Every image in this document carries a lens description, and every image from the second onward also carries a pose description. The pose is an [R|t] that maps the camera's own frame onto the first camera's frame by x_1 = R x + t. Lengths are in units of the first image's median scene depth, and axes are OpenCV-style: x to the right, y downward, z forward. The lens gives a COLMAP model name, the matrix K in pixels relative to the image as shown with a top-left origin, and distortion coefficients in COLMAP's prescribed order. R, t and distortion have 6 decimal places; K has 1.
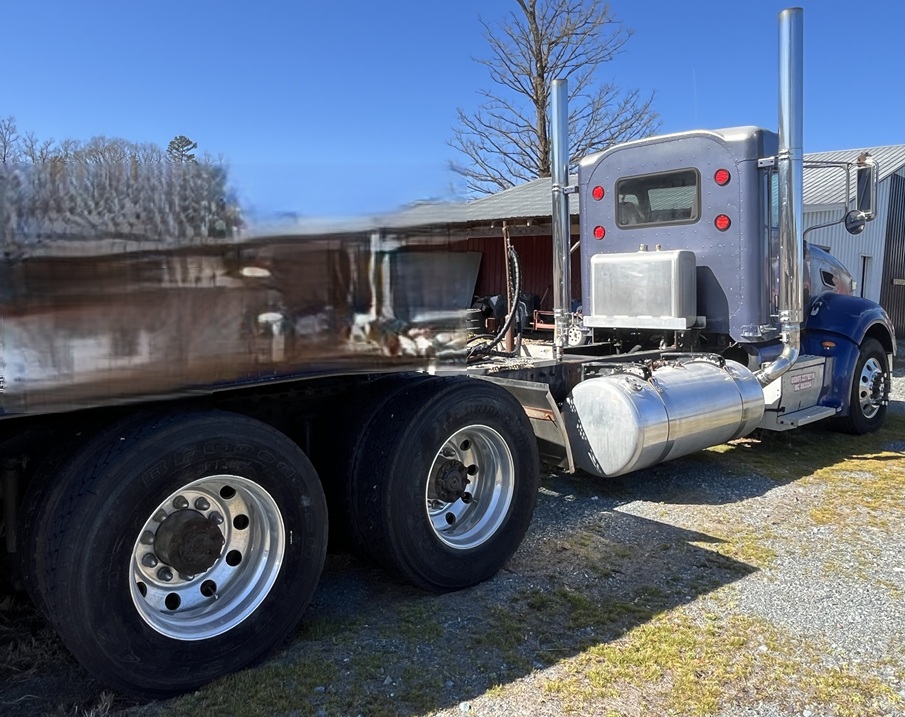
lens RADIAL K [[738.5, 0, 454.4], [0, 738.5, 352.7], [0, 0, 1]] dist [-0.004063, 0.002173]
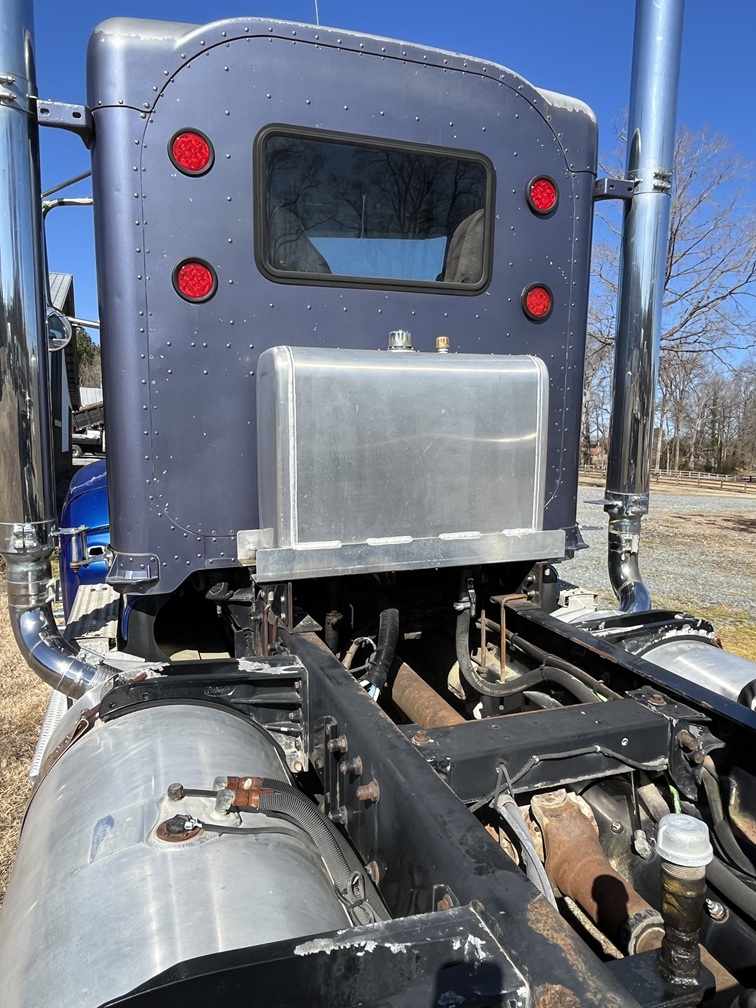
lens RADIAL K [[680.8, 0, 380.6], [0, 680.8, 505.5], [0, 0, 1]] dist [0.010030, 0.000047]
pose [[0.402118, -0.092127, 0.910941, -0.059204], [0.068953, 0.995147, 0.070205, -0.087137], [-0.912988, 0.034582, 0.406519, 0.883897]]
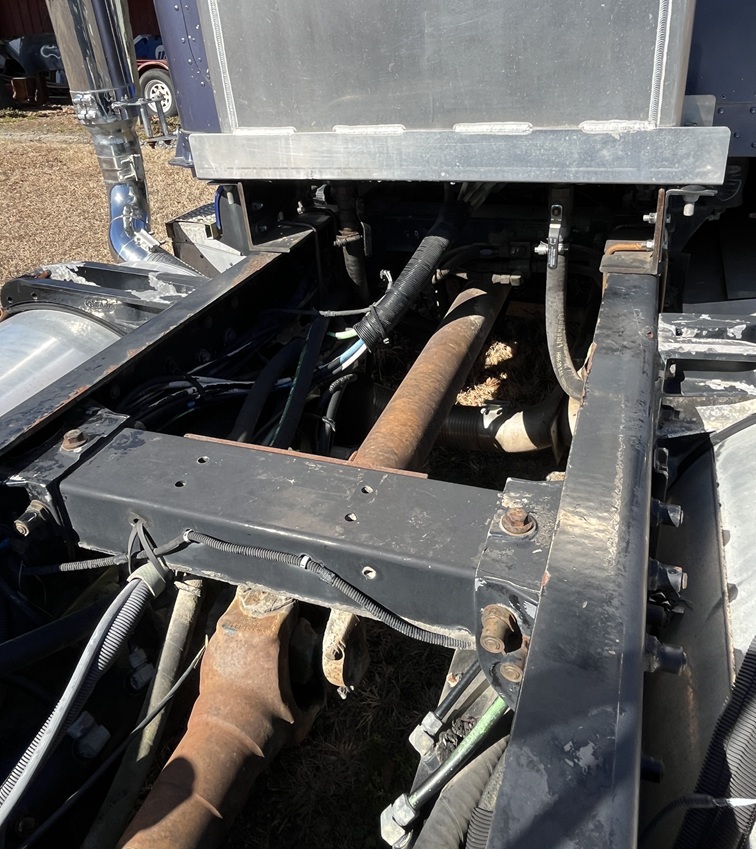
lens RADIAL K [[688.6, 0, 397.7], [0, 688.6, 339.6], [0, 0, 1]] dist [-0.002834, 0.001708]
pose [[0.887401, -0.238478, 0.394522, 0.141229], [0.088125, 0.927772, 0.362593, -0.064057], [-0.452496, -0.286999, 0.844322, 0.817808]]
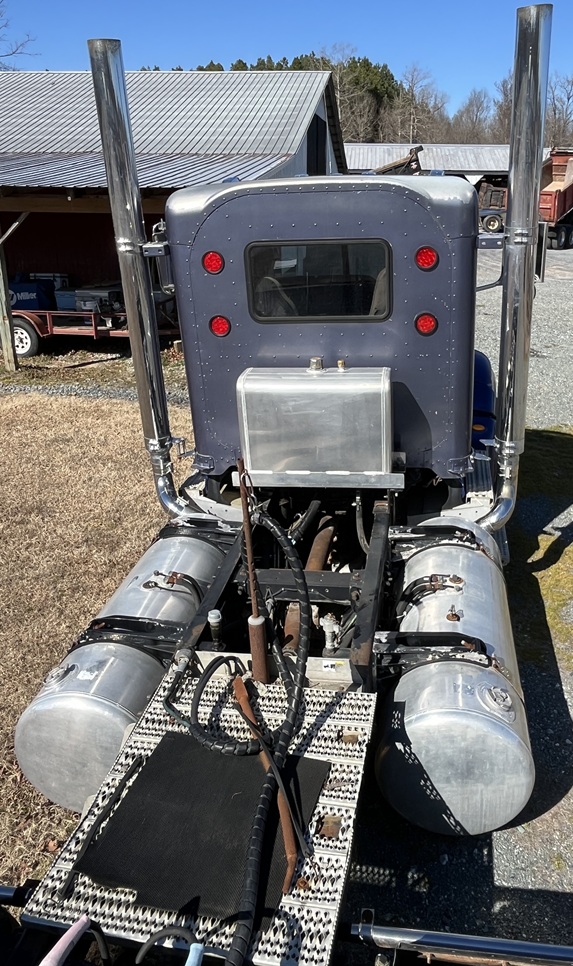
lens RADIAL K [[725.0, 0, 347.1], [0, 725.0, 463.2], [0, 0, 1]] dist [-0.002470, 0.002494]
pose [[0.765228, -0.246404, 0.594736, -0.128706], [0.069705, 0.950132, 0.303959, -0.254076], [-0.639974, -0.191142, 0.744243, 0.490587]]
